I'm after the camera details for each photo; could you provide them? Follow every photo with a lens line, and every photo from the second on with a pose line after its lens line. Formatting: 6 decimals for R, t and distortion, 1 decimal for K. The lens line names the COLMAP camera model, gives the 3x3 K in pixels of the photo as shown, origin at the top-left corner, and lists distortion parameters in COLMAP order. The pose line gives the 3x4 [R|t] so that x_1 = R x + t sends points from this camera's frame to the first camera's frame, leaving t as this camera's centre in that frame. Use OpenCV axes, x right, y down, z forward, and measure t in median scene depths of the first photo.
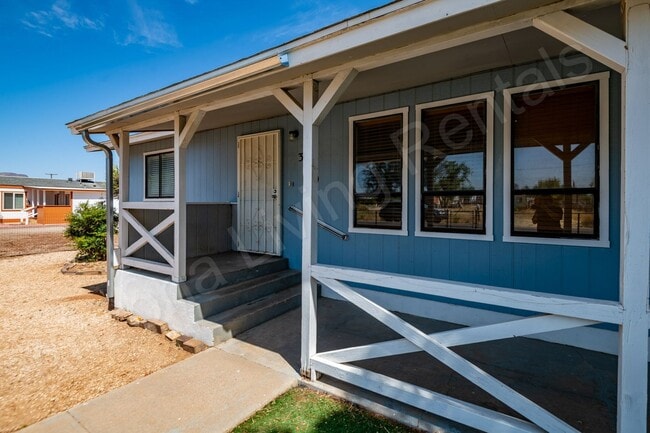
lens RADIAL K [[298.2, 0, 329.1], [0, 298.2, 204.9], [0, 0, 1]] dist [0.015268, -0.001869]
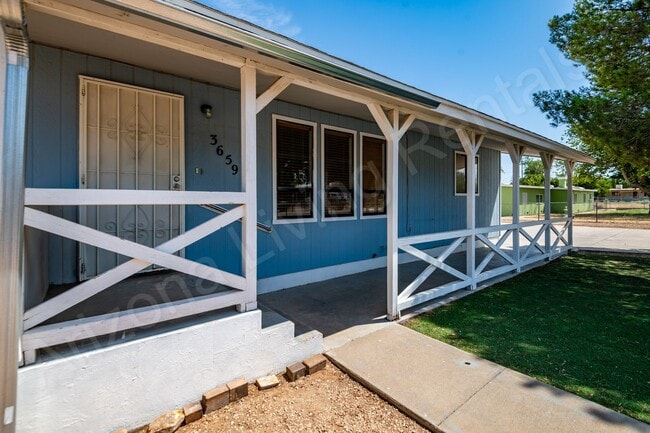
lens RADIAL K [[298.2, 0, 321.4], [0, 298.2, 198.6], [0, 0, 1]] dist [0.015268, -0.001869]
pose [[0.337047, 0.000581, 0.941488, -1.022413], [0.002374, 0.999996, -0.001467, 0.004745], [-0.941485, 0.002730, 0.337045, 0.573944]]
